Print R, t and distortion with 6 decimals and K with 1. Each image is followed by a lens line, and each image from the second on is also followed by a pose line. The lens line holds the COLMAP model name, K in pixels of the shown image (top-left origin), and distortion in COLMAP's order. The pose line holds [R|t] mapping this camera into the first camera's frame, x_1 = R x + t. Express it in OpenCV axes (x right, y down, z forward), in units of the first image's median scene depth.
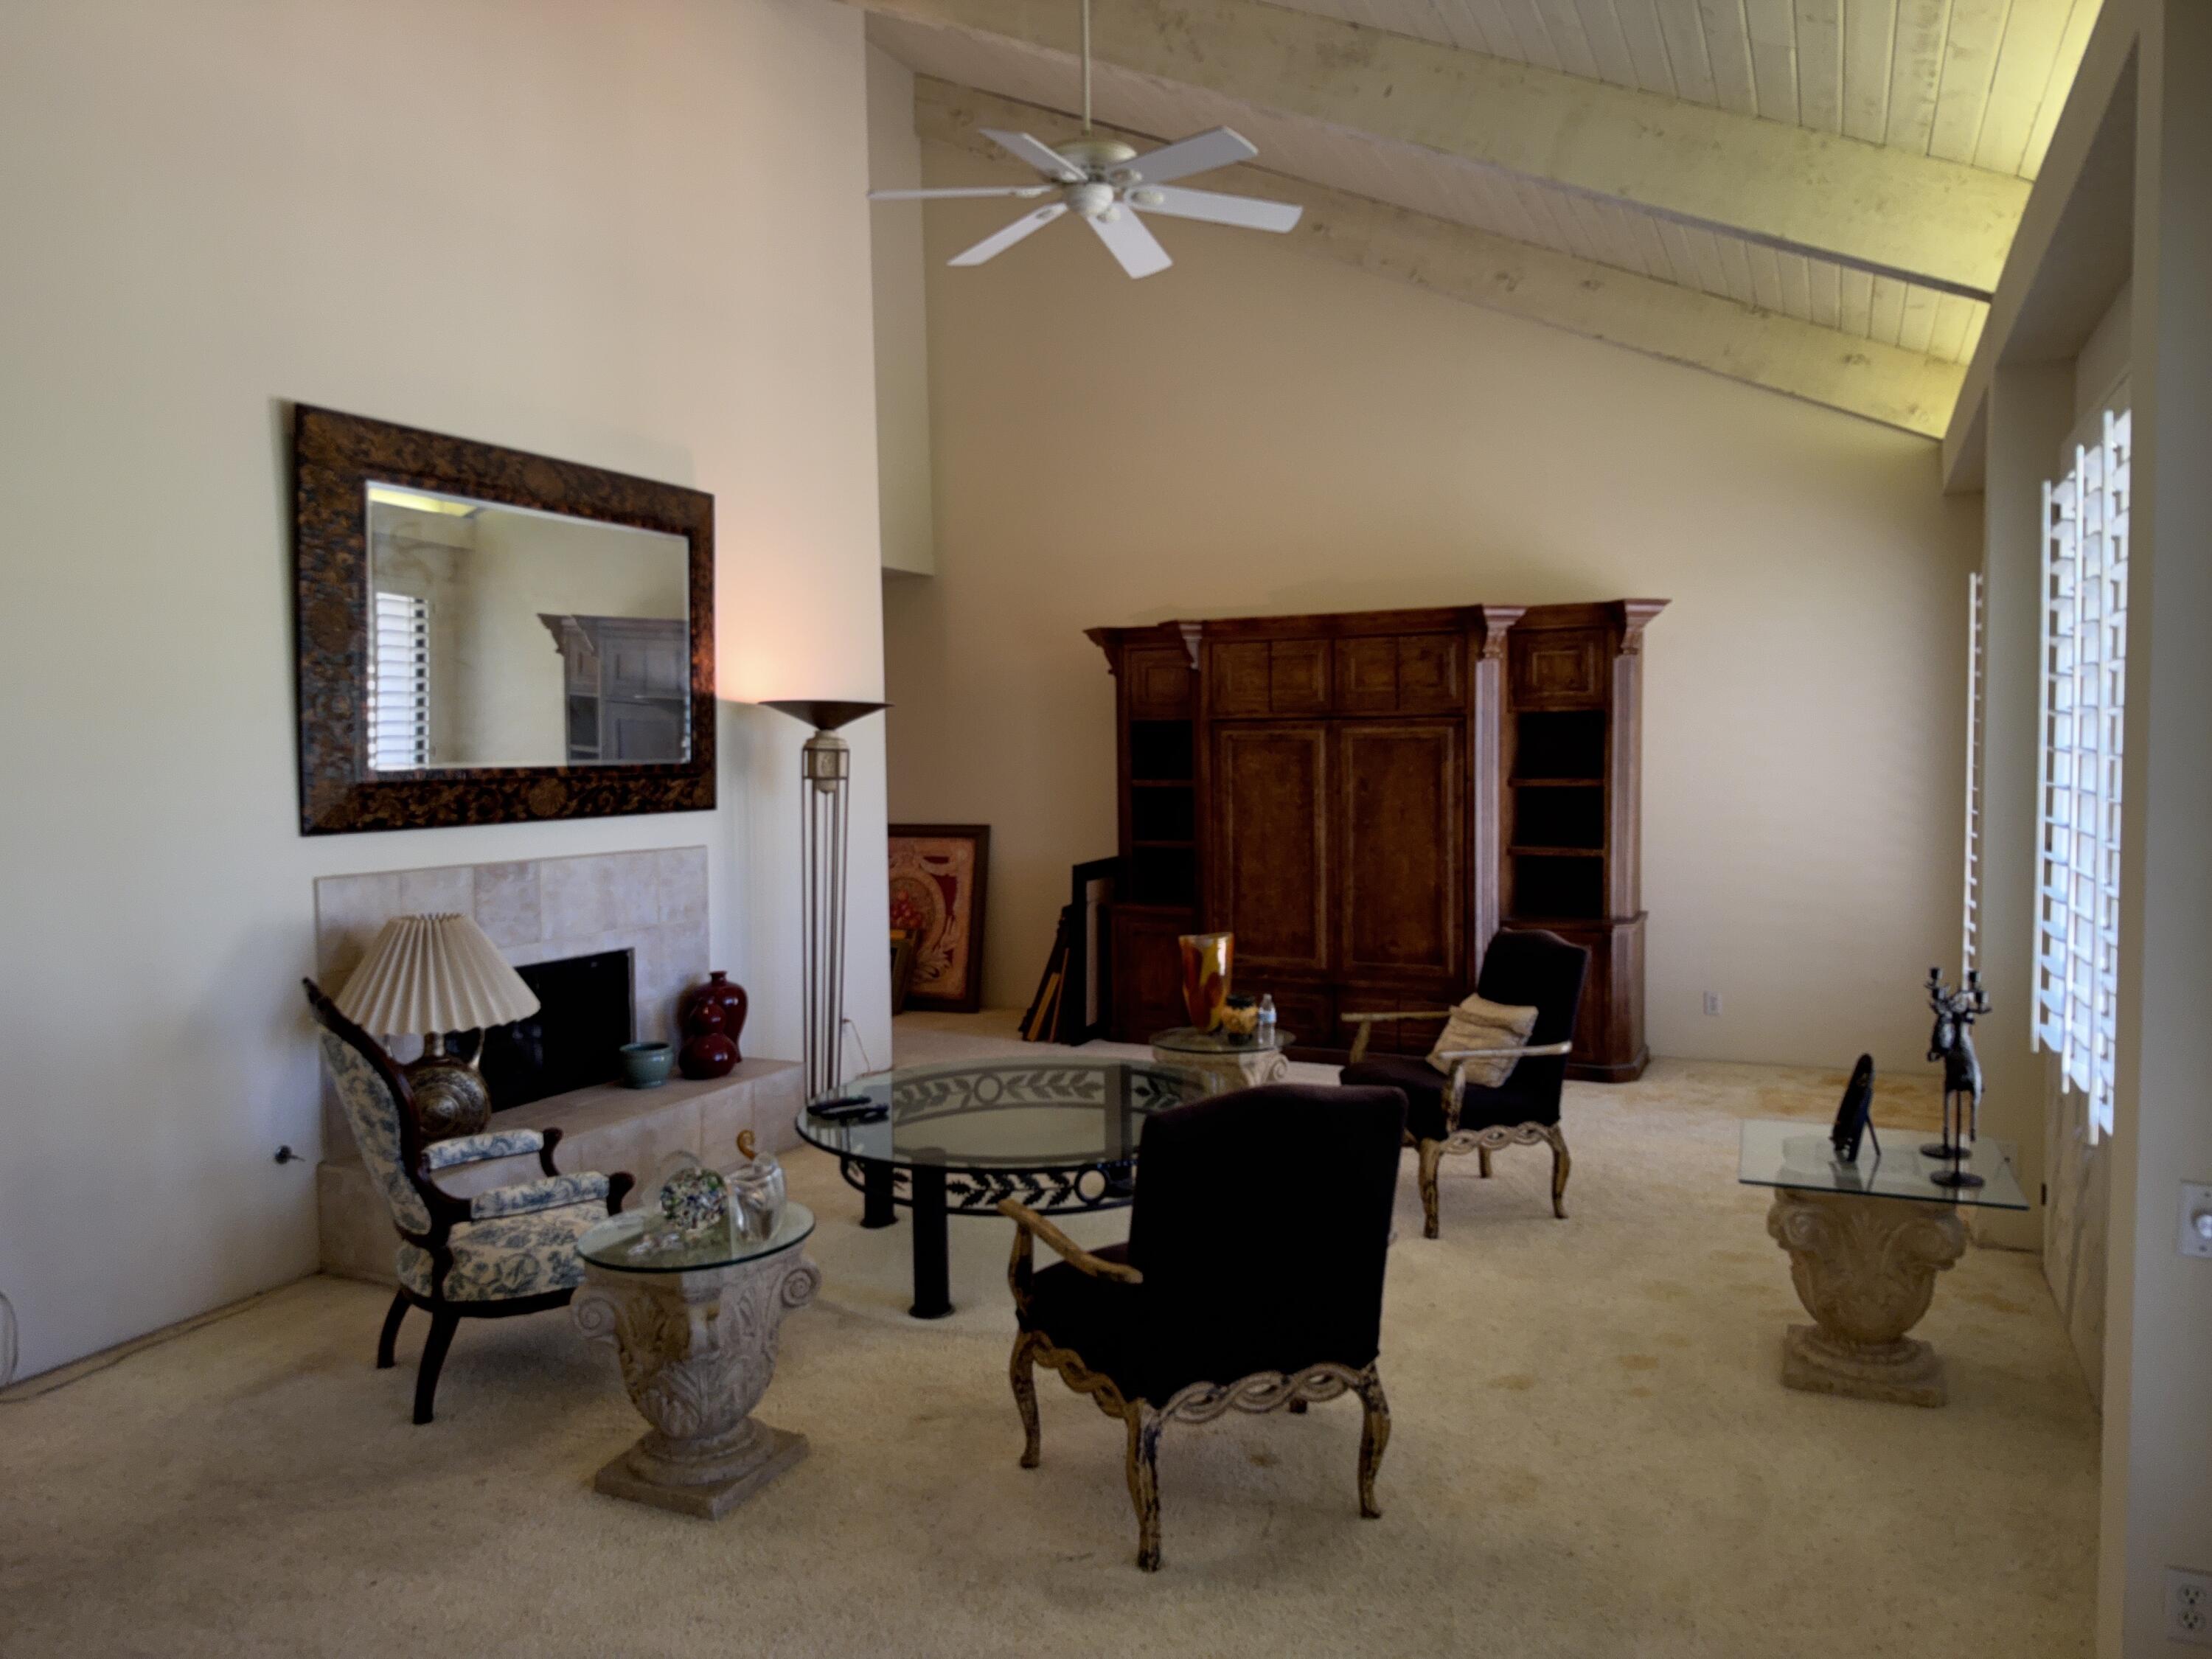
lens RADIAL K [[1565.8, 0, 1101.1], [0, 1565.8, 820.0], [0, 0, 1]] dist [0.006655, 0.000001]
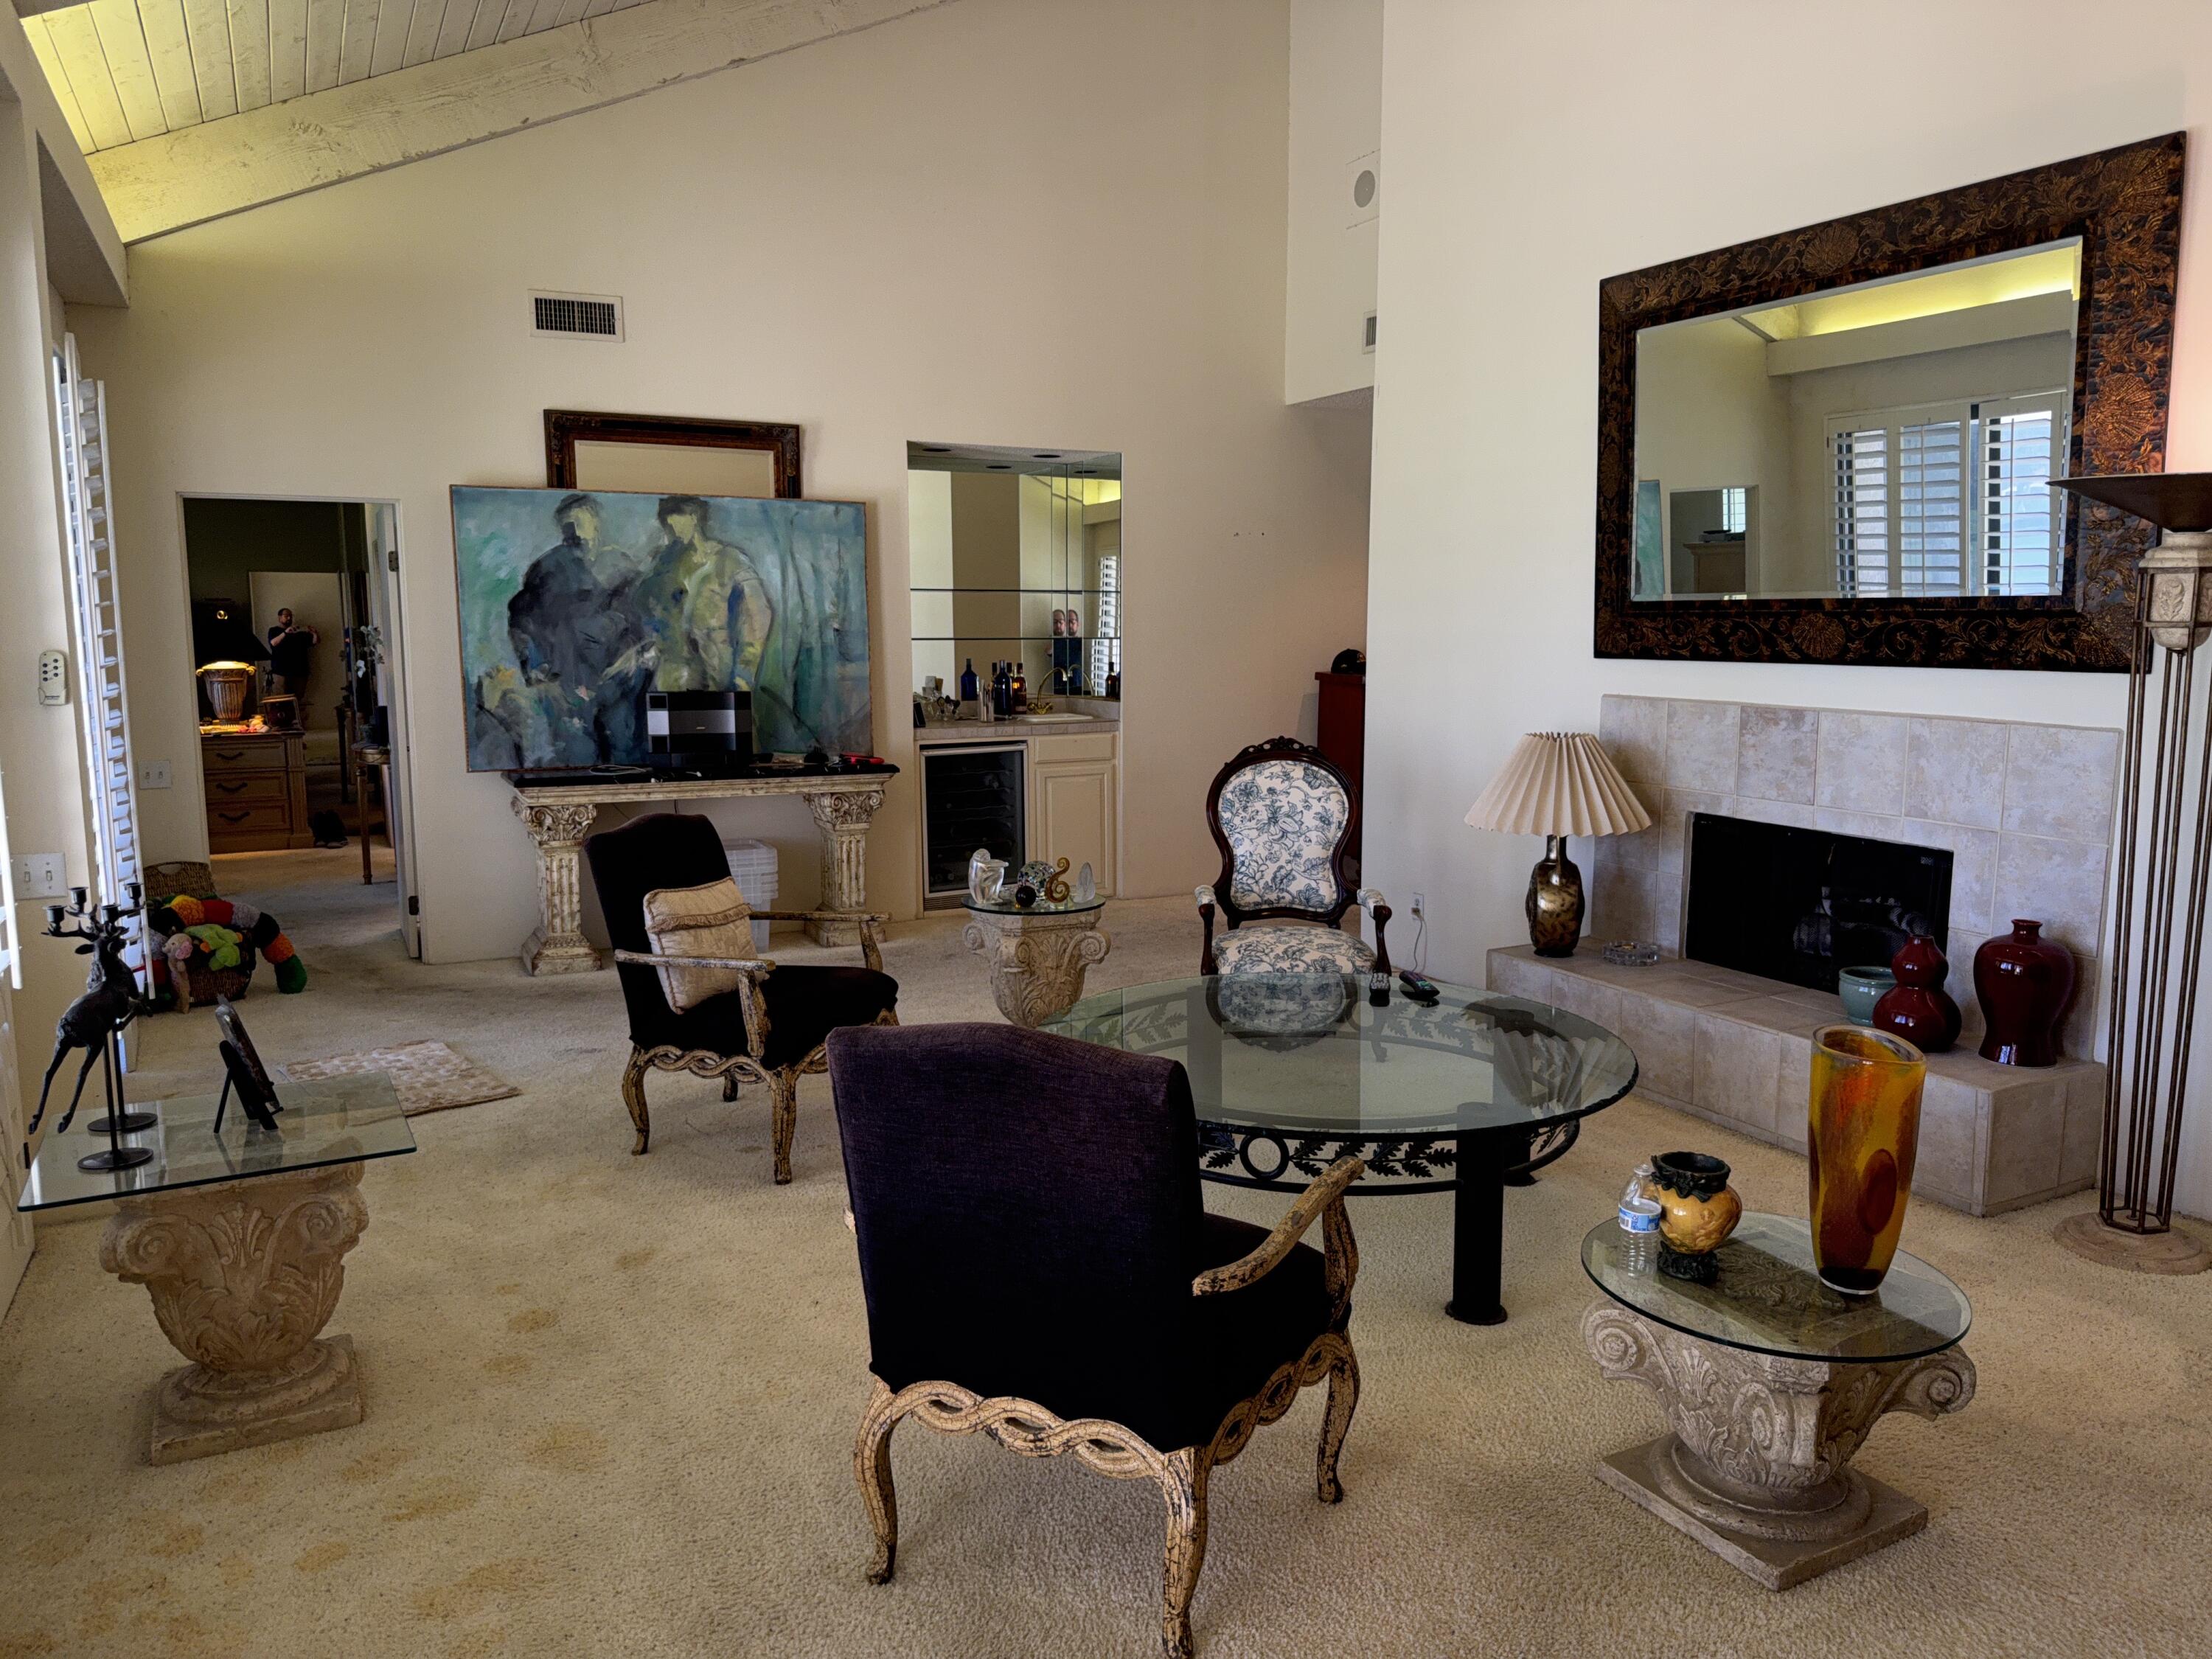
lens RADIAL K [[1565.8, 0, 1103.0], [0, 1565.8, 829.2], [0, 0, 1]] dist [0.006655, 0.000001]
pose [[-0.608992, 0.111524, -0.785297, 0.551888], [-0.037520, 0.984907, 0.168968, -0.039801], [0.792288, 0.132364, -0.595616, 1.202139]]
